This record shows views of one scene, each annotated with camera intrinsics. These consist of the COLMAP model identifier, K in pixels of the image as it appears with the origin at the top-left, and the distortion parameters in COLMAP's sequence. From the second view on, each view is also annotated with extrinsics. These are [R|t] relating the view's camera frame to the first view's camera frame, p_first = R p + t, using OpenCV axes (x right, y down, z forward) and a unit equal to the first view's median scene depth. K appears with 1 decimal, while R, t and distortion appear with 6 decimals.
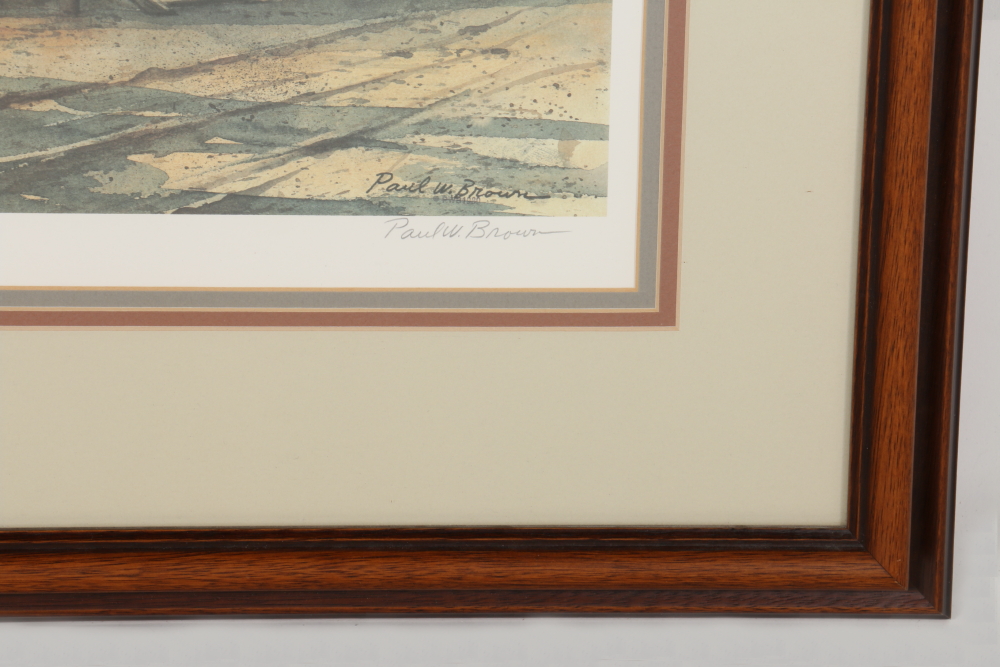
lens RADIAL K [[4067.0, 0, 506.5], [0, 4067.0, 336.3], [0, 0, 1]] dist [0.898044, 0.000000]
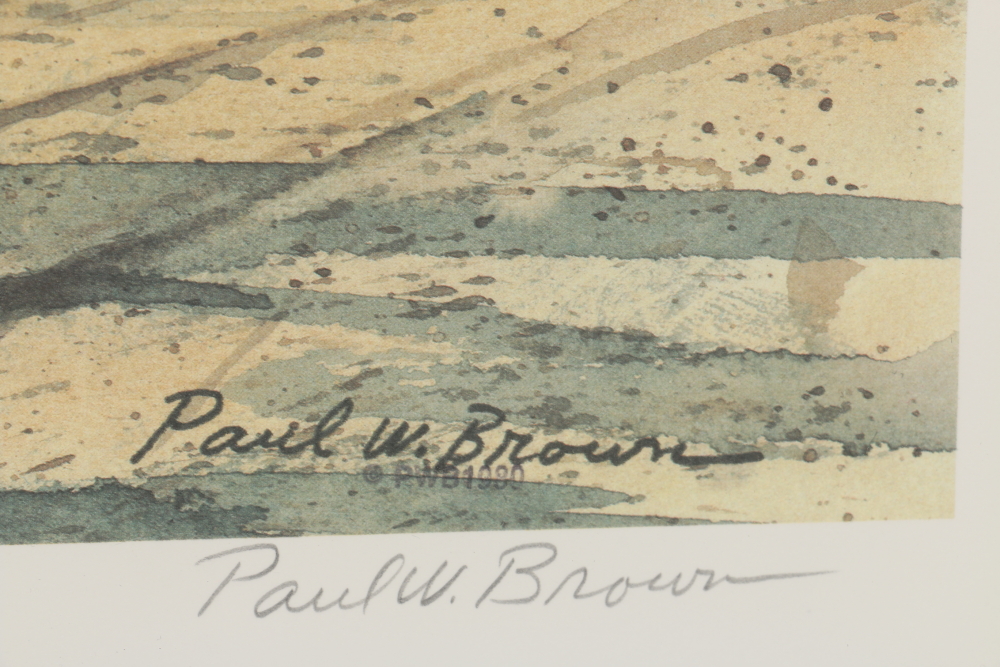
lens RADIAL K [[5203.8, 0, 502.3], [0, 5203.8, 336.4], [0, 0, 1]] dist [0.590105, 0.000000]
pose [[0.997656, -0.028683, 0.062121, -0.030999], [0.032827, 0.997230, -0.066738, -0.018586], [-0.060034, 0.068621, 0.995835, 0.630791]]
